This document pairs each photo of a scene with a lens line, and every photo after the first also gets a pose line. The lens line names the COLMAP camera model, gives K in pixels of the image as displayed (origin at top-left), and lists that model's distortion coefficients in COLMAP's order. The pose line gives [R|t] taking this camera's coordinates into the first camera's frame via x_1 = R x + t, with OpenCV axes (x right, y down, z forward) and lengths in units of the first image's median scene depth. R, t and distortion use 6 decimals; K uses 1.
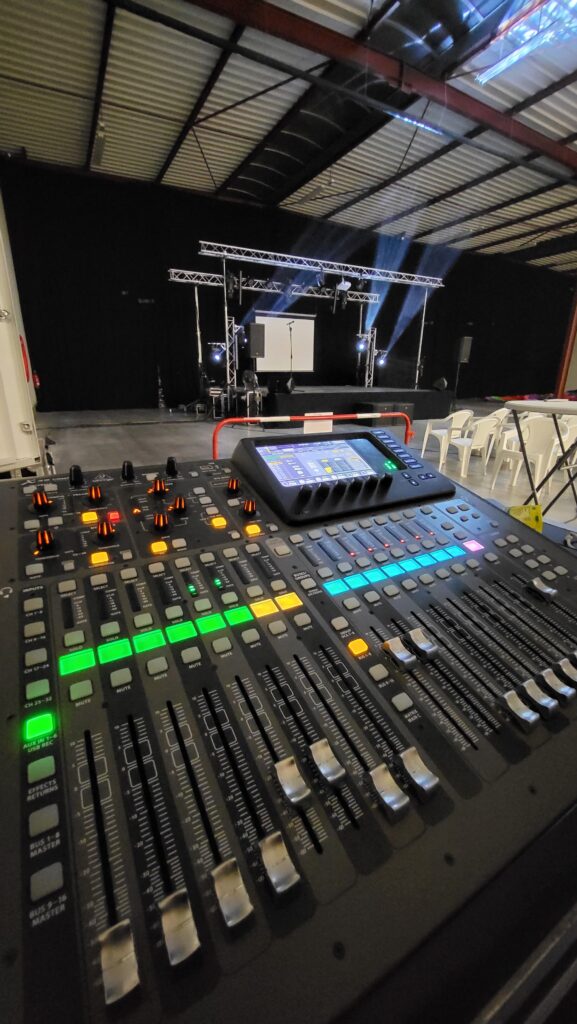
lens RADIAL K [[399.7, 0, 288.5], [0, 399.7, 505.4], [0, 0, 1]] dist [-0.002535, -0.001453]
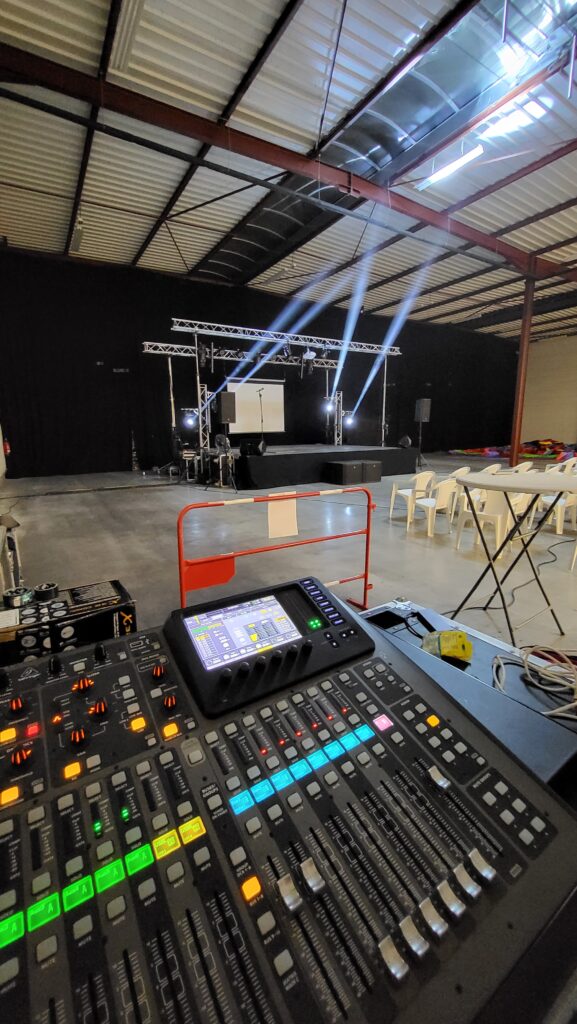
lens RADIAL K [[399.7, 0, 287.8], [0, 399.7, 506.0], [0, 0, 1]] dist [-0.002535, -0.001453]
pose [[0.997876, -0.032221, 0.056617, 0.009420], [0.039204, 0.991139, -0.126908, -0.019870], [-0.052026, 0.128858, 0.990297, -0.007104]]
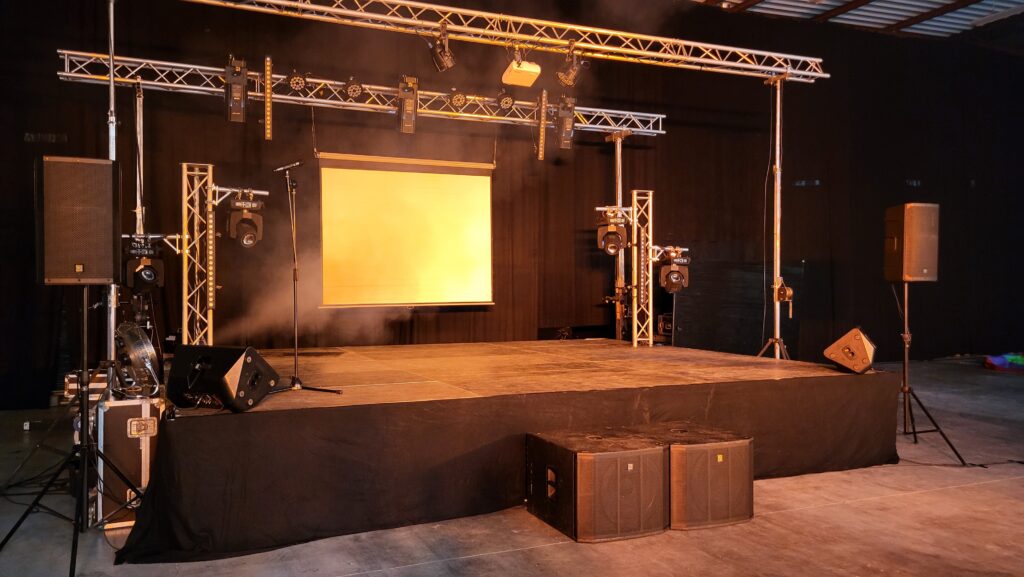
lens RADIAL K [[759.7, 0, 509.8], [0, 759.7, 287.6], [0, 0, 1]] dist [0.064958, -0.053545]
pose [[0.996674, -0.009583, -0.080928, 0.227617], [-0.016281, 0.949624, -0.312968, -0.216875], [0.079850, 0.313245, 0.946310, 0.554675]]
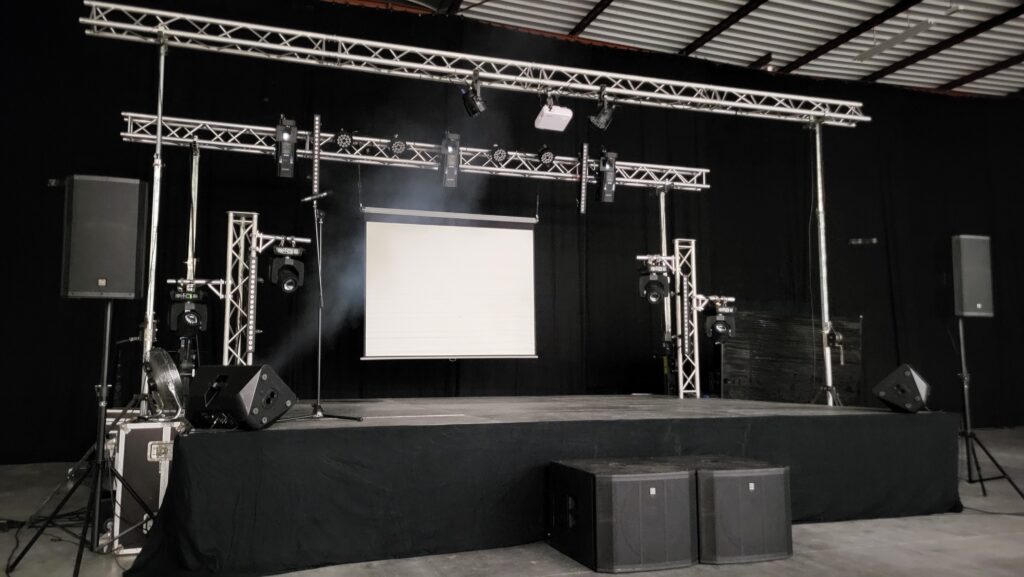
lens RADIAL K [[759.7, 0, 520.1], [0, 759.7, 283.4], [0, 0, 1]] dist [0.064958, -0.053545]
pose [[0.988350, -0.028831, -0.149443, 0.259085], [-0.036479, 0.908399, -0.416510, -0.178146], [0.147763, 0.417109, 0.896764, 0.581033]]
